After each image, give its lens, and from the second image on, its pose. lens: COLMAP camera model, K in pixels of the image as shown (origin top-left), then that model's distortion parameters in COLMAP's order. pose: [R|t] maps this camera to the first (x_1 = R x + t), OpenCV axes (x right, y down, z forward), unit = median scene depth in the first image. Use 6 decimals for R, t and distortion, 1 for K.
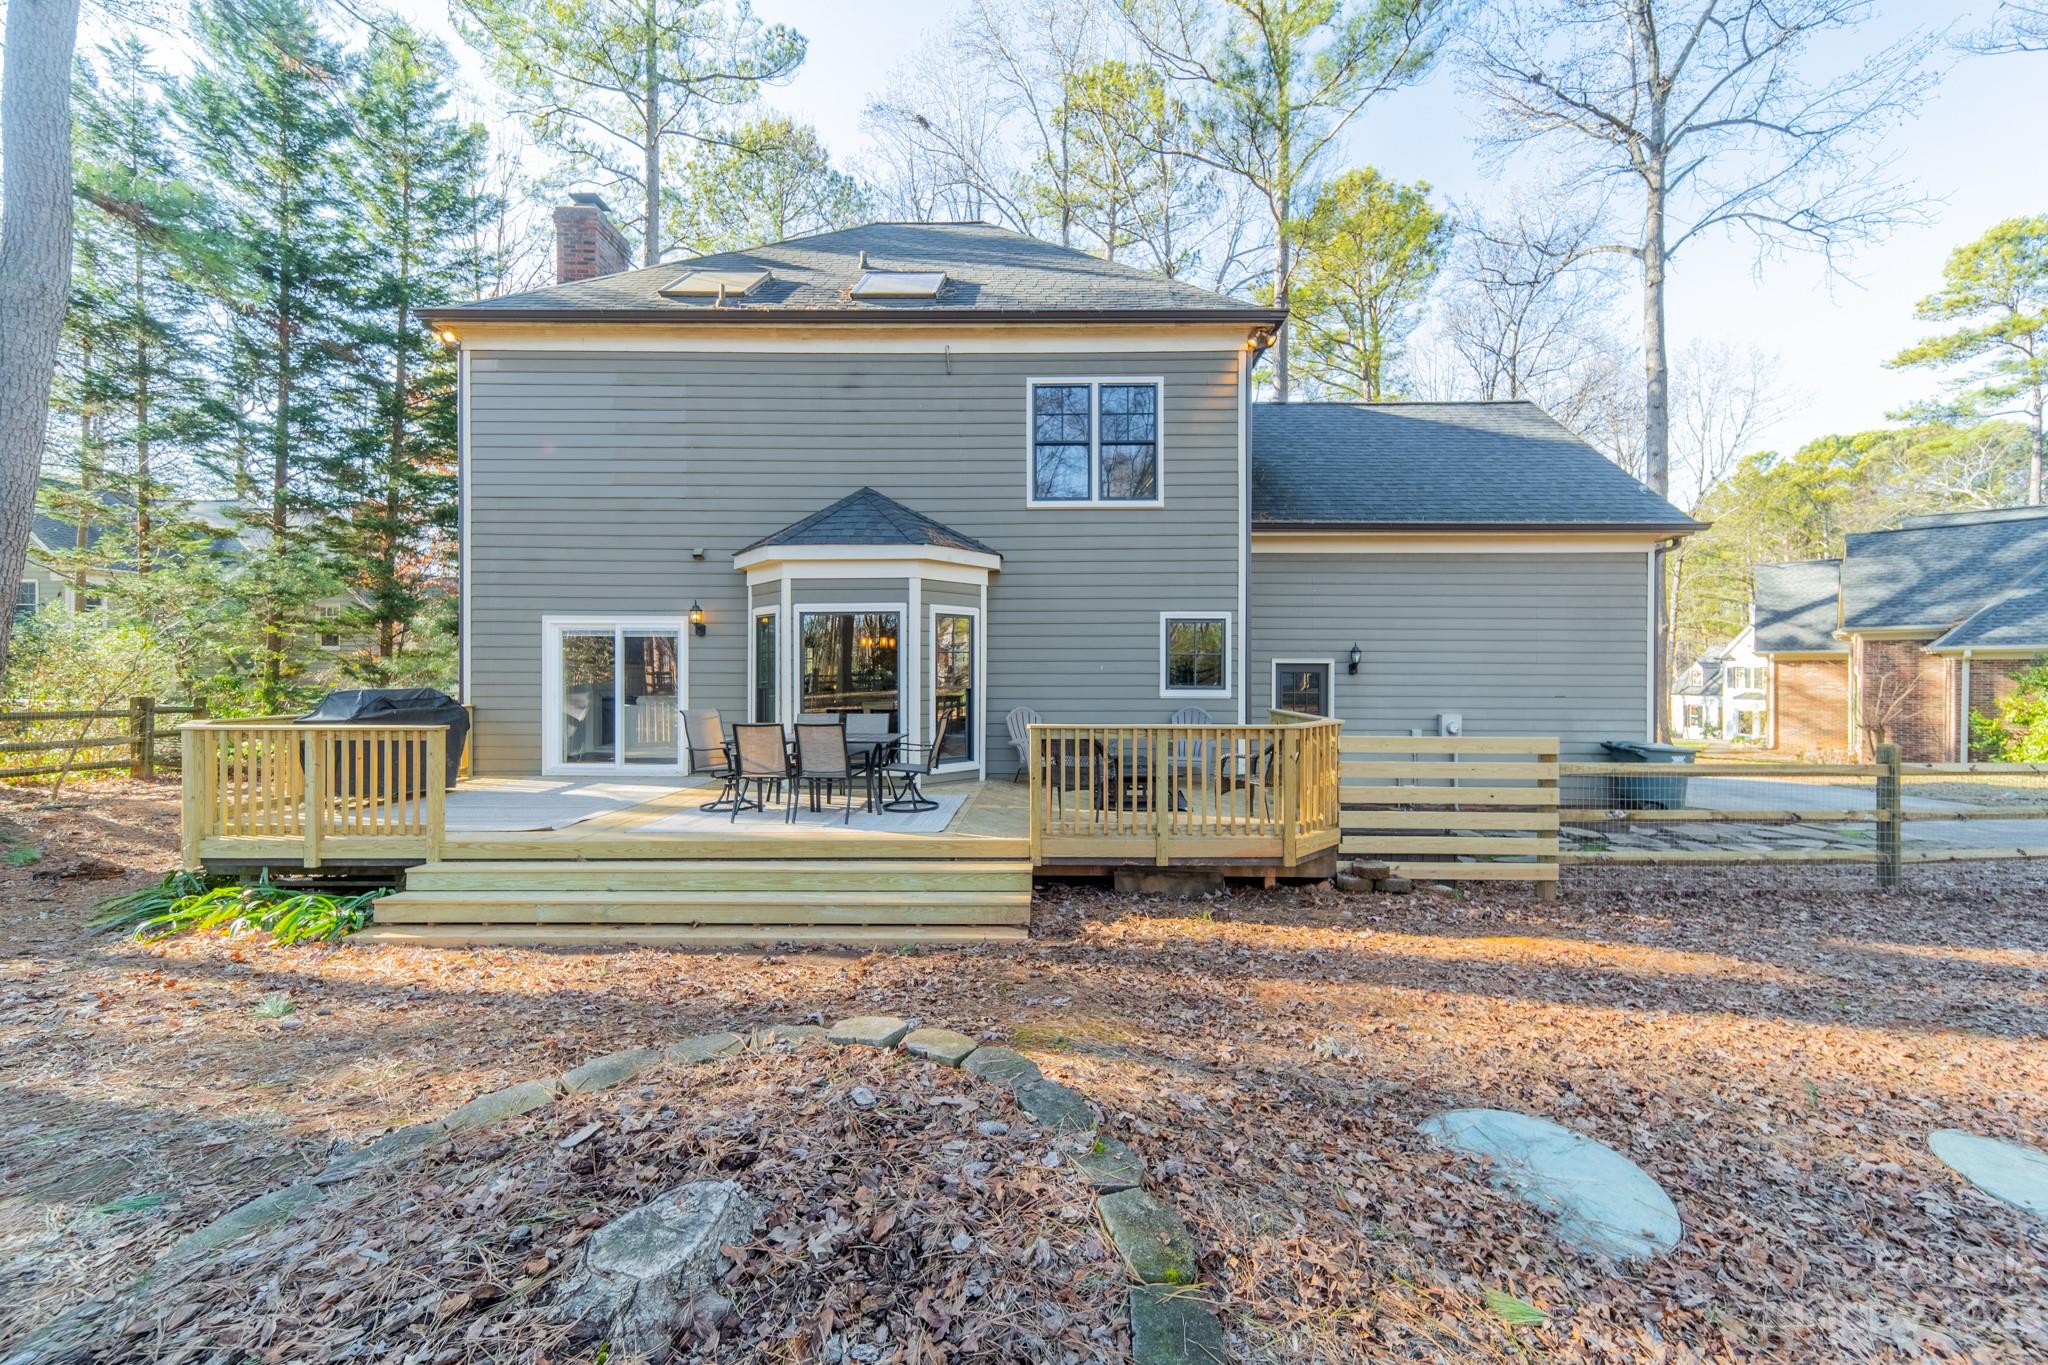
lens RADIAL K [[730.1, 0, 1019.3], [0, 730.1, 681.8], [0, 0, 1]] dist [0.007243, -0.000768]
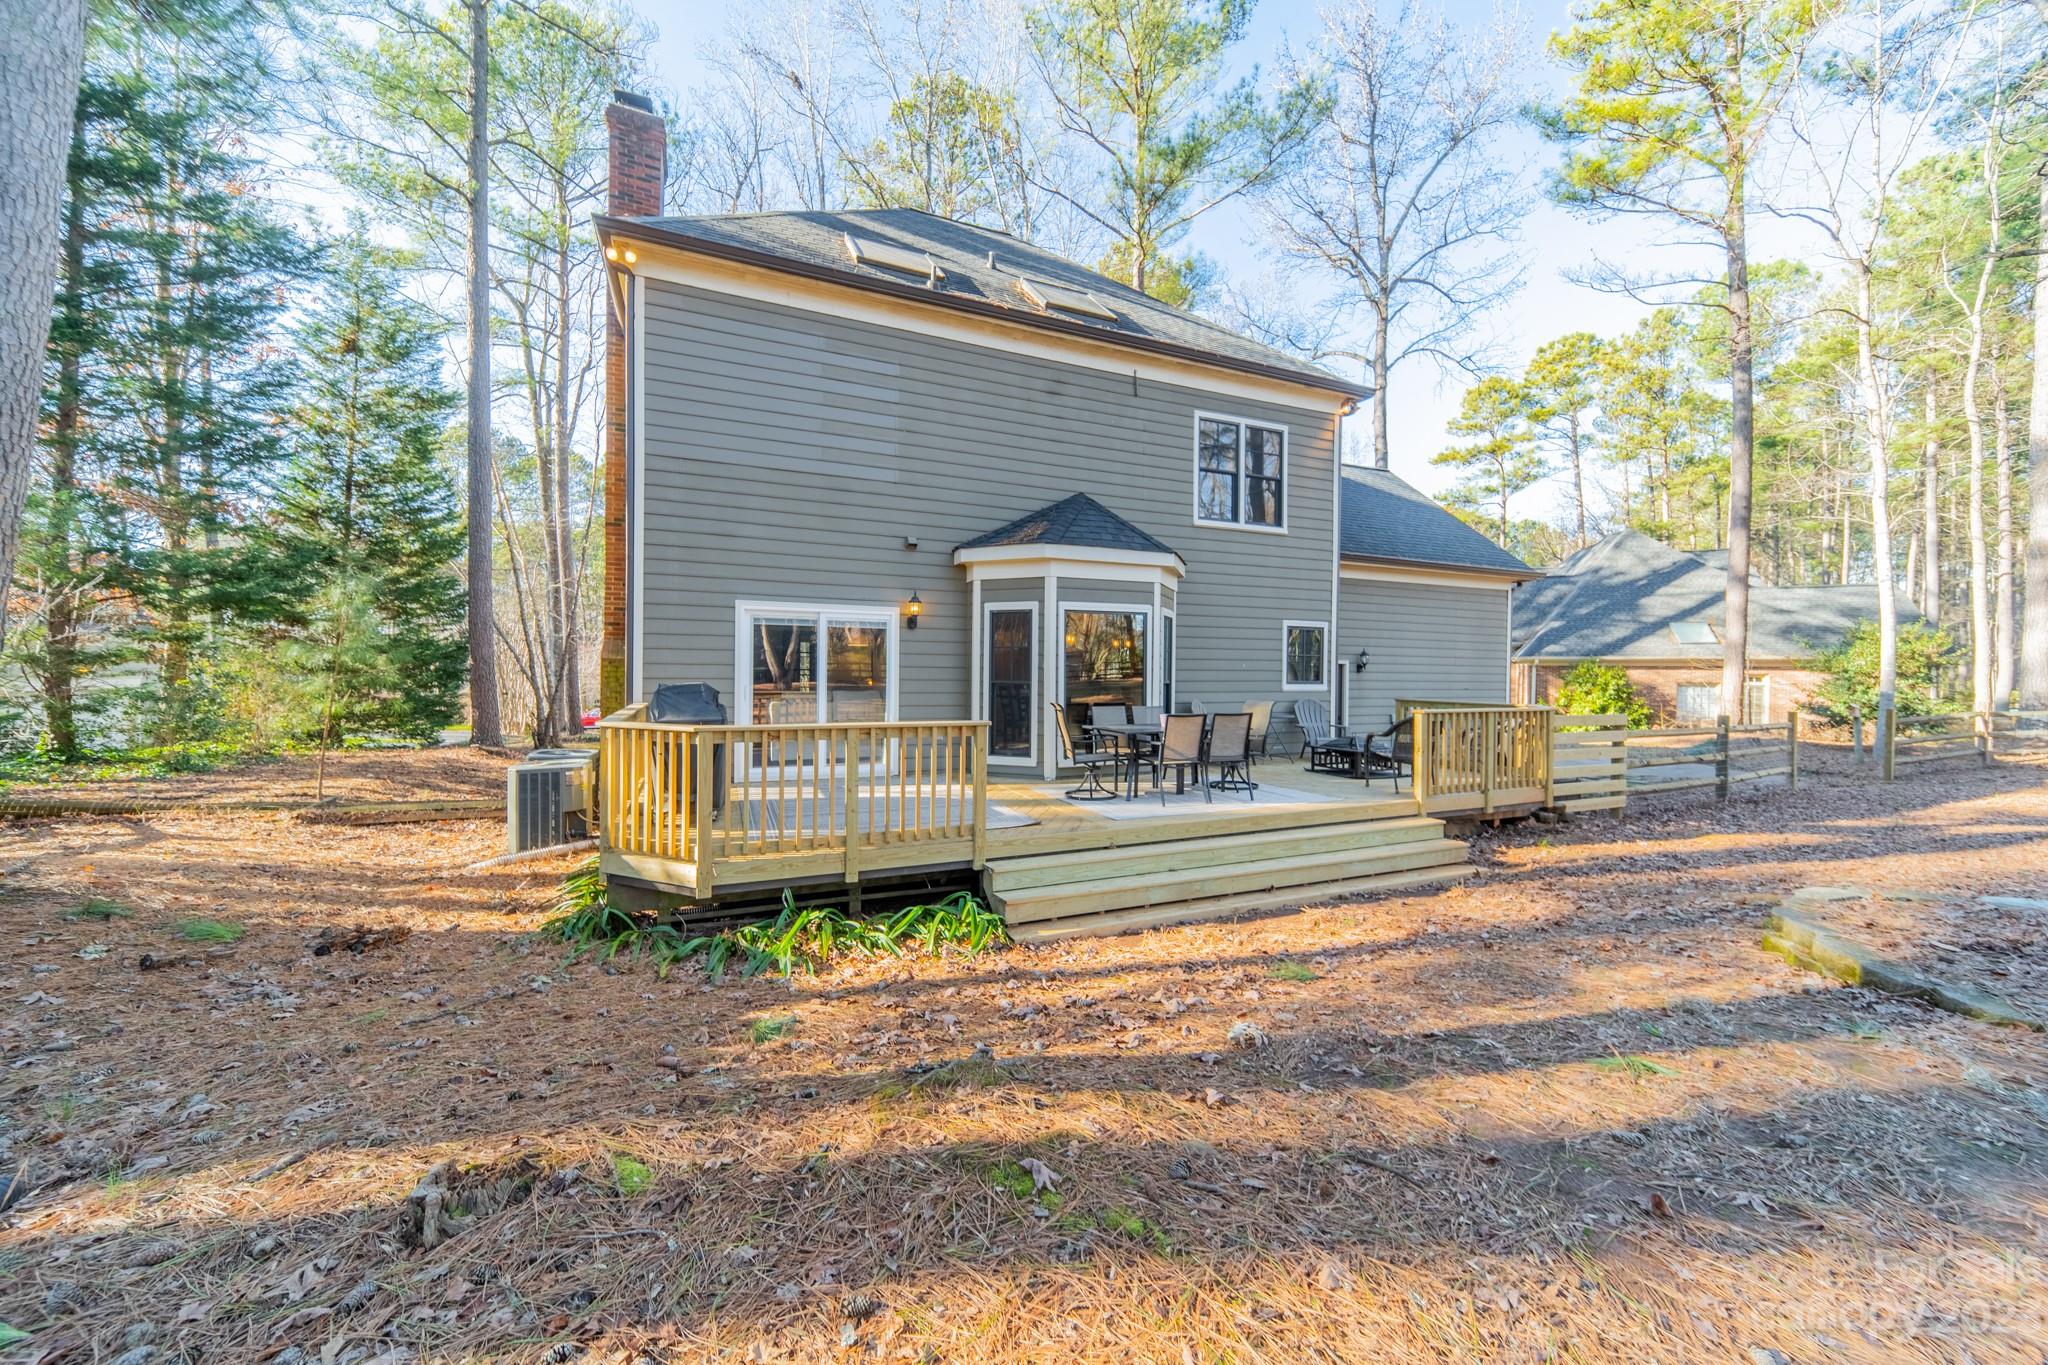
lens RADIAL K [[730.1, 0, 1010.5], [0, 730.1, 683.1], [0, 0, 1]] dist [0.007243, -0.000768]
pose [[0.915277, -0.000047, 0.402824, -0.704561], [-0.001501, 0.999993, 0.003527, 0.005037], [-0.402821, -0.003833, 0.915271, 0.071567]]
